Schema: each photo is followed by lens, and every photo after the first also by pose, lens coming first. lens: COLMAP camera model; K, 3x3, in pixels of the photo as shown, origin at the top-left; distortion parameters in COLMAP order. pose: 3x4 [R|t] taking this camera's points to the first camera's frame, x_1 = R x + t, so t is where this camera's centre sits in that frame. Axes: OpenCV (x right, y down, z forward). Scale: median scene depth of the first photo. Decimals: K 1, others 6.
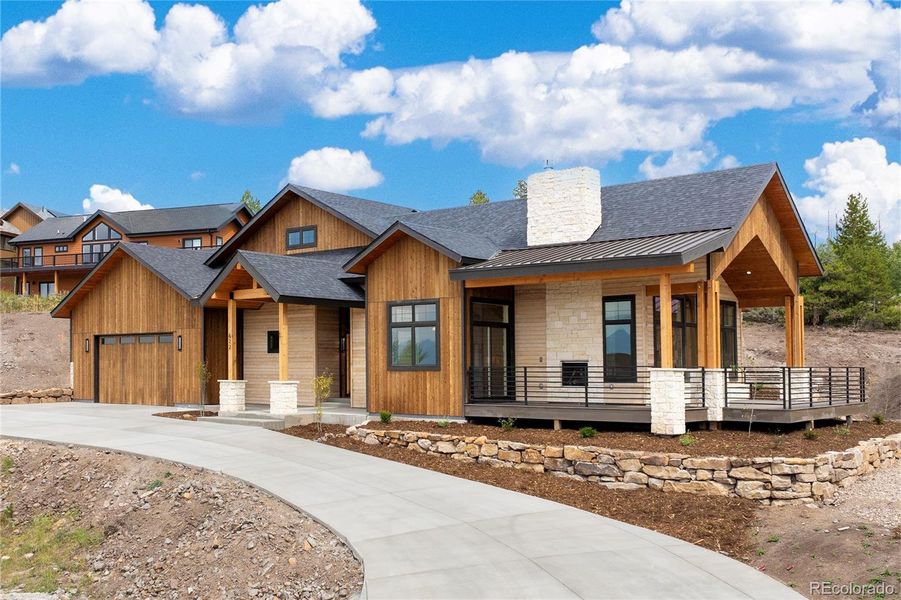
lens RADIAL K [[953.5, 0, 349.3], [0, 953.5, 348.6], [0, 0, 1]] dist [-0.002269, -0.003581]
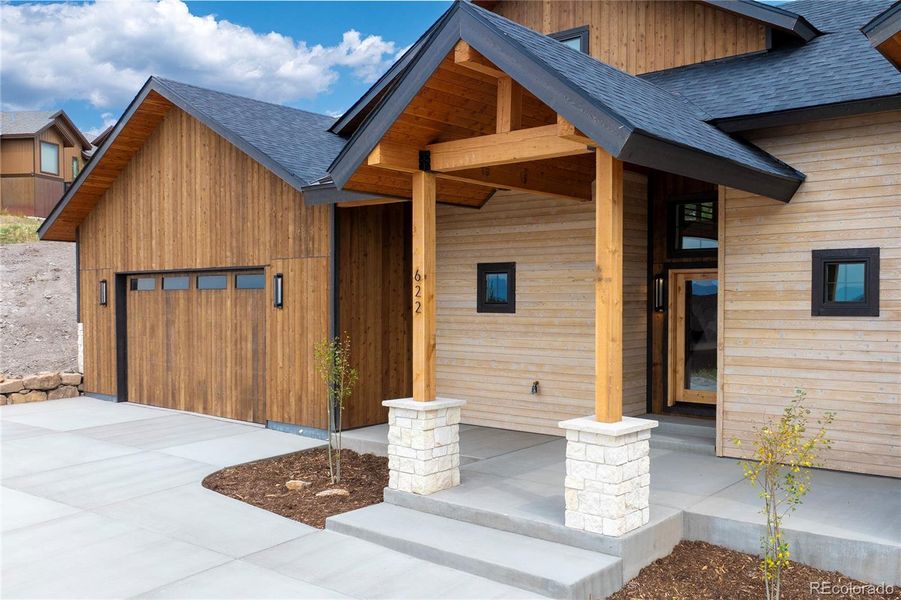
lens RADIAL K [[781.7, 0, 450.5], [0, 781.7, 300.0], [0, 0, 1]] dist [-0.001869, -0.001166]
pose [[0.999583, -0.002896, 0.028745, -0.123848], [0.002227, 0.999726, 0.023284, -0.011243], [-0.028804, -0.023210, 0.999316, 0.724239]]
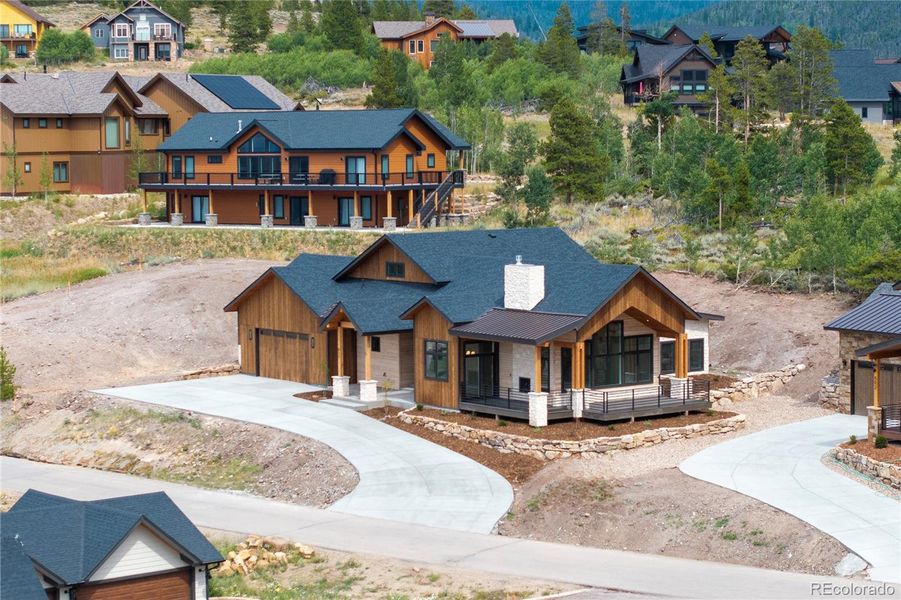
lens RADIAL K [[2199.0, 0, 450.5], [0, 2199.0, 300.0], [0, 0, 1]] dist [-0.019522, -0.011628]
pose [[0.985933, 0.009689, -0.166860, 0.681060], [0.007452, 0.994778, 0.101795, -0.474948], [0.166975, -0.101606, 0.980712, -2.603121]]
